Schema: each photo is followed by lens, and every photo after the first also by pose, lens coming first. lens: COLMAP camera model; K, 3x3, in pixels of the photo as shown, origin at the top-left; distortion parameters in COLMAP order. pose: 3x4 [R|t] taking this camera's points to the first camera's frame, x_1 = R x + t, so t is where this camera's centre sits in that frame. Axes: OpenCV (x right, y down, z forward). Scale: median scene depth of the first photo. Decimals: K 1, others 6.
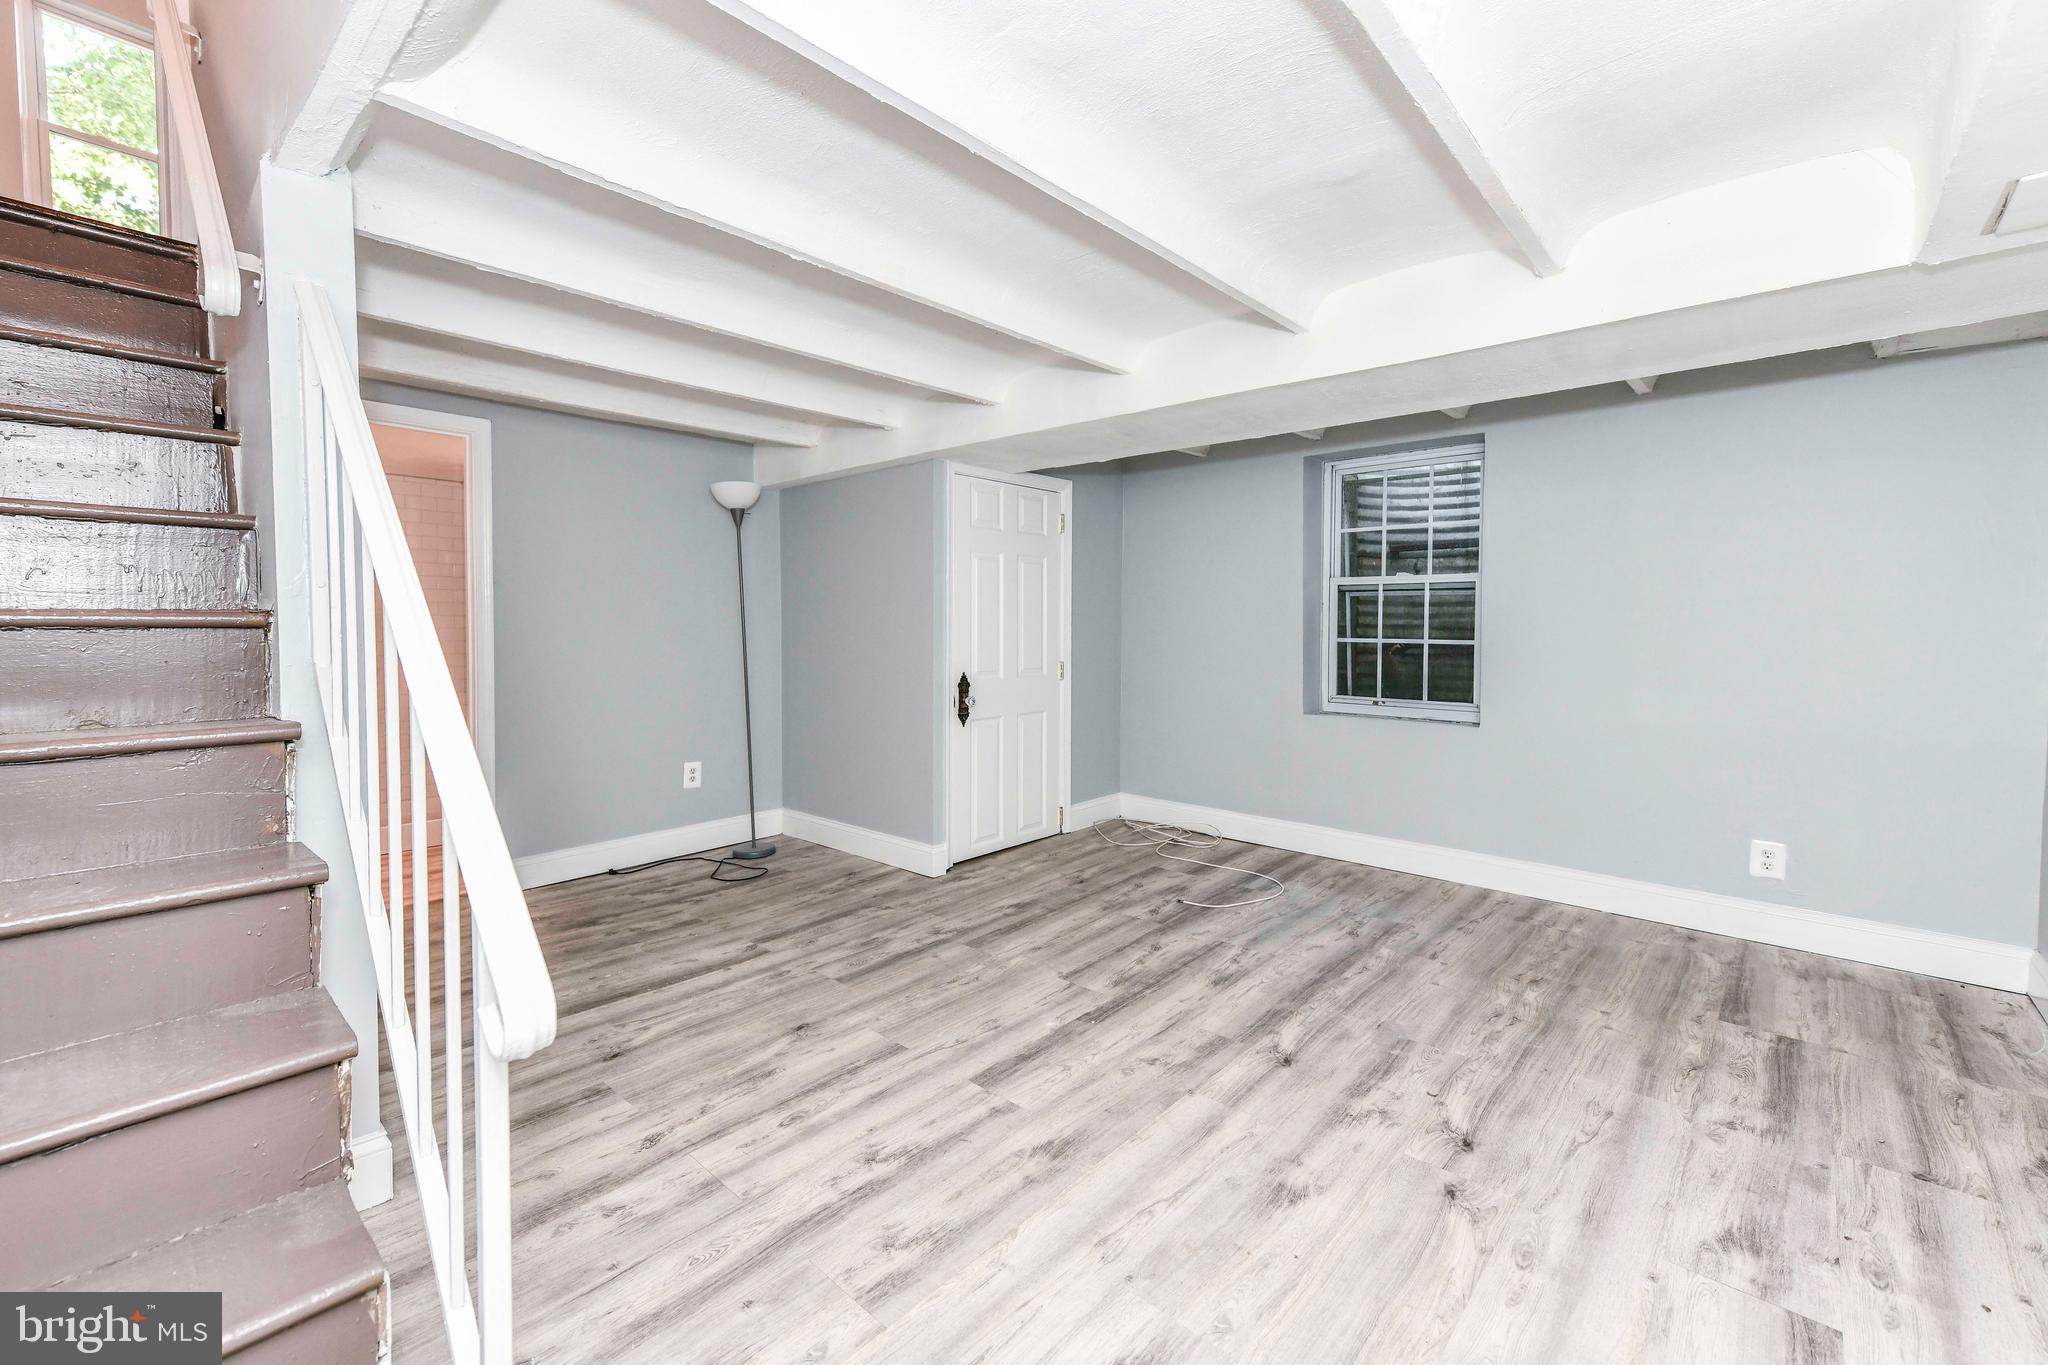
lens RADIAL K [[837.1, 0, 1021.5], [0, 837.1, 635.7], [0, 0, 1]] dist [0.019180, -0.000177]
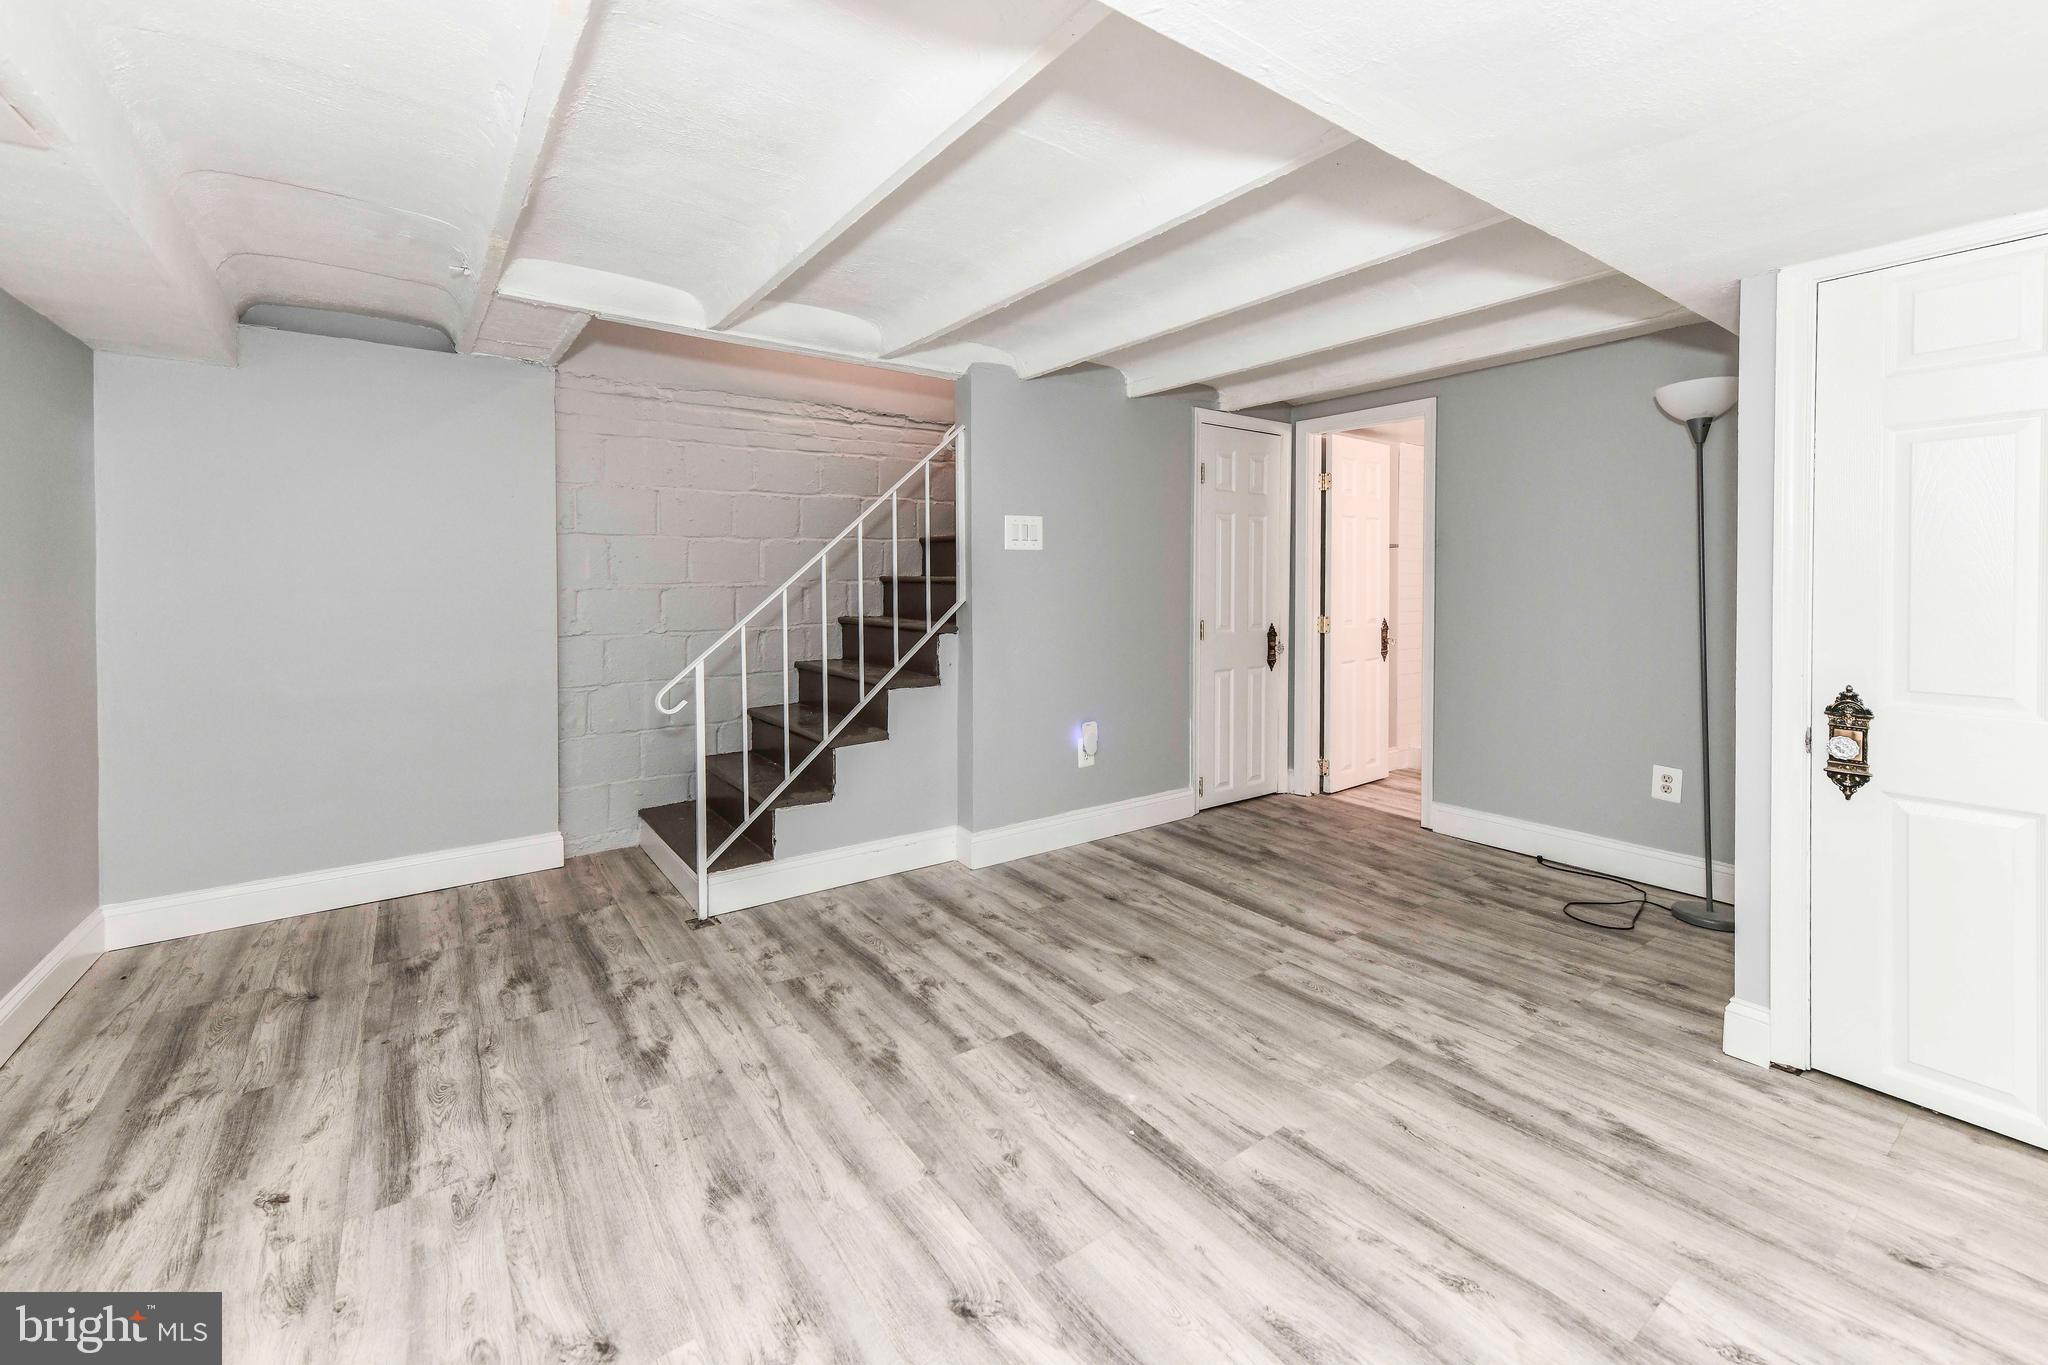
lens RADIAL K [[810.6, 0, 1011.6], [0, 810.6, 583.6], [0, 0, 1]] dist [0.014571, 0.000059]
pose [[-0.184907, 0.003884, -0.982748, 0.679659], [-0.013904, 0.999882, 0.006568, -0.015274], [0.982658, 0.014878, -0.184831, 0.872491]]
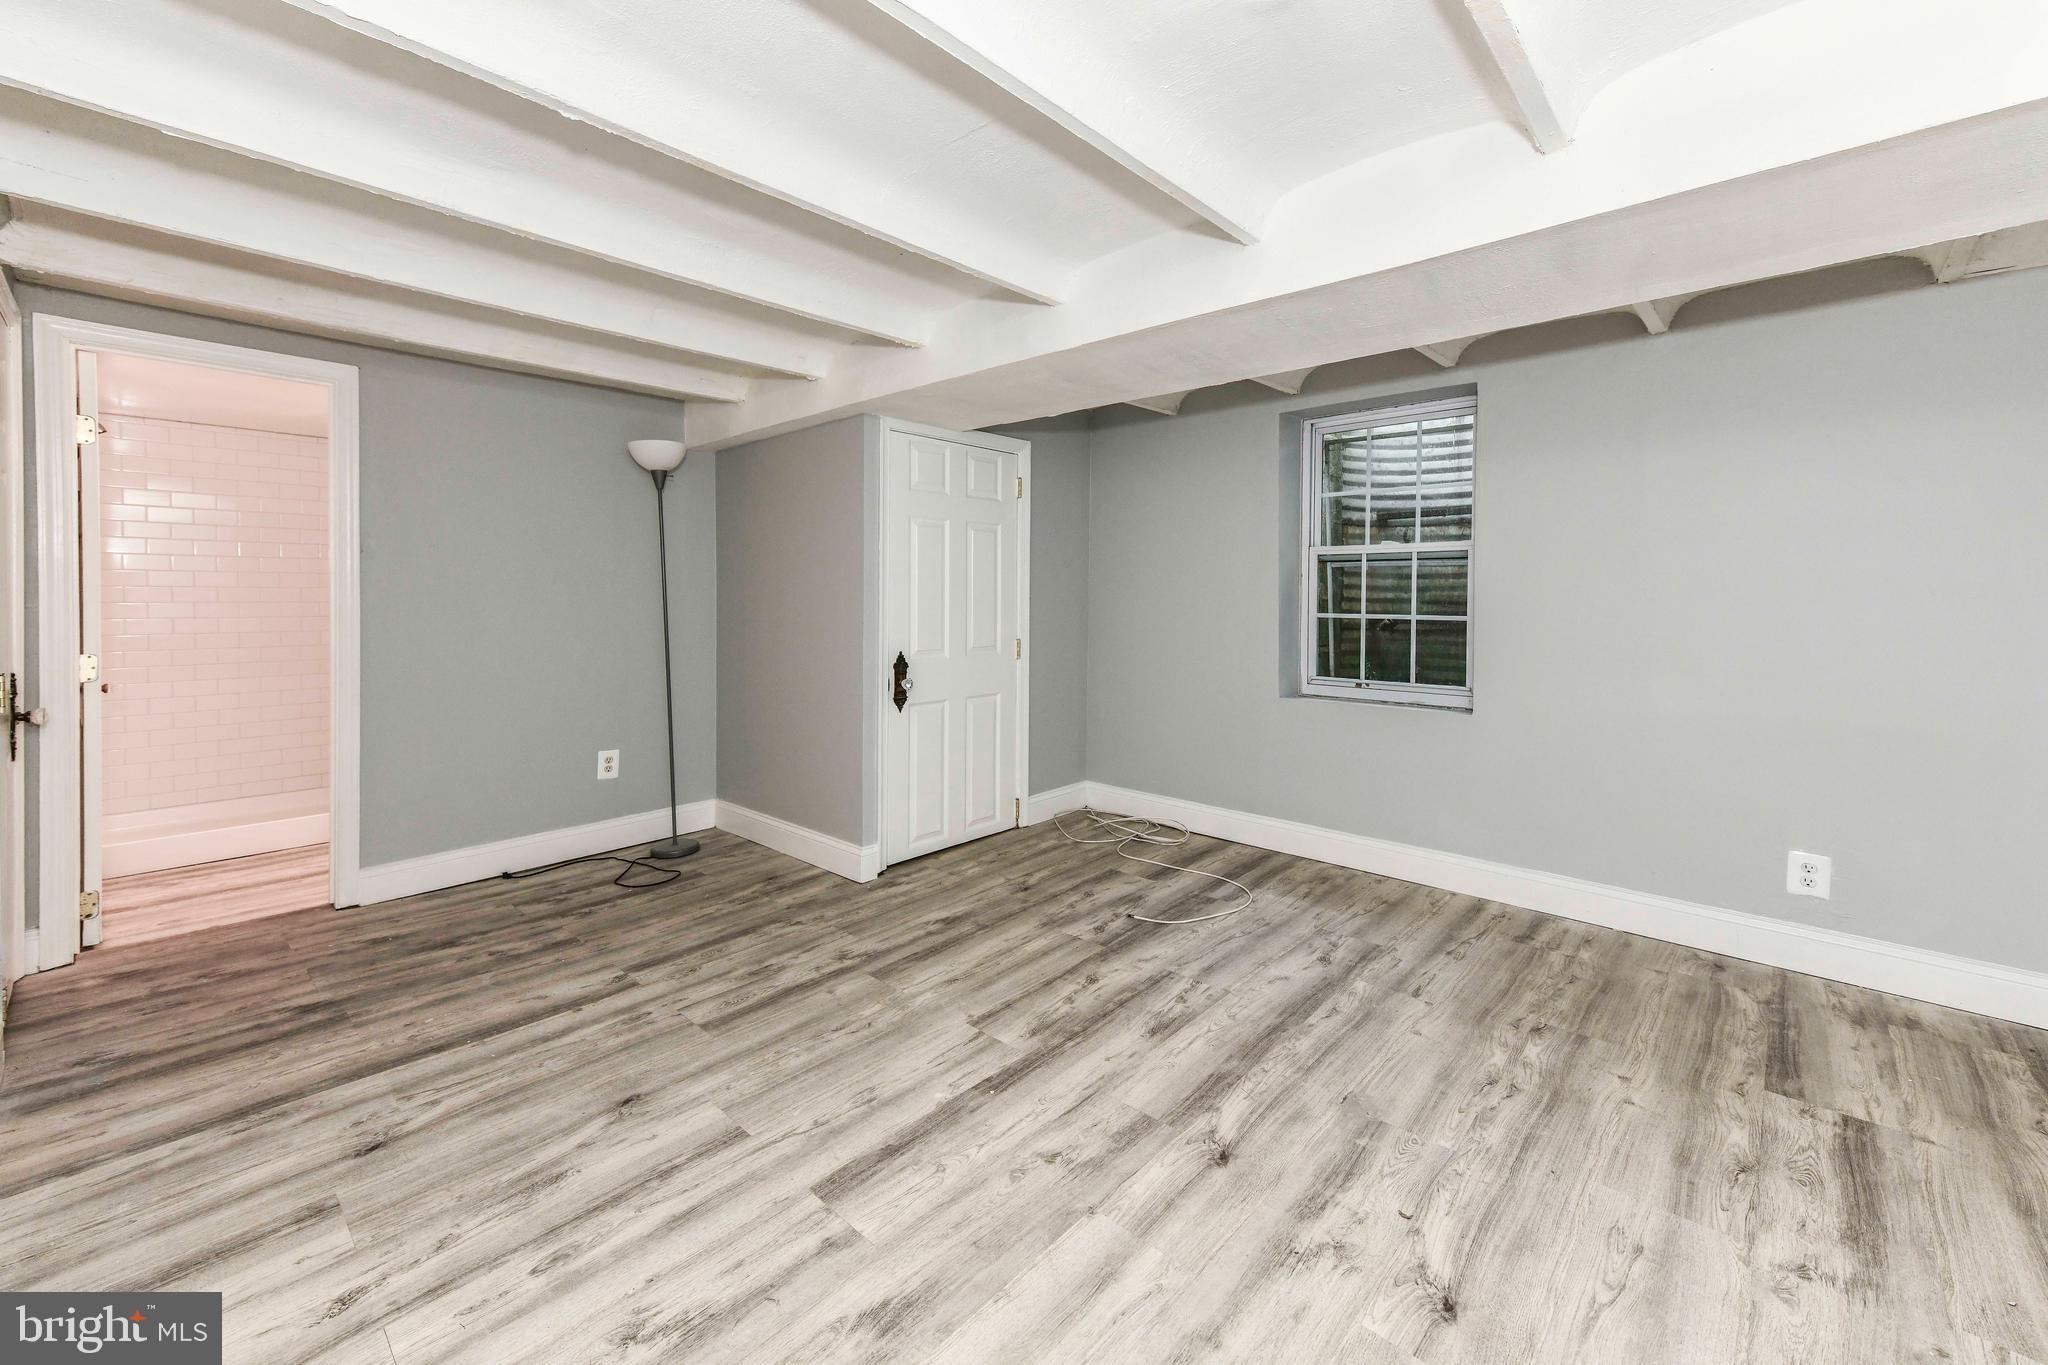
lens RADIAL K [[812.6, 0, 1040.0], [0, 812.6, 604.1], [0, 0, 1]] dist [0.016359, 0.000337]
pose [[0.999989, -0.000046, 0.004711, 0.108790], [0.000074, 0.999983, -0.005885, -0.002866], [-0.004711, 0.005885, 0.999972, 0.182691]]
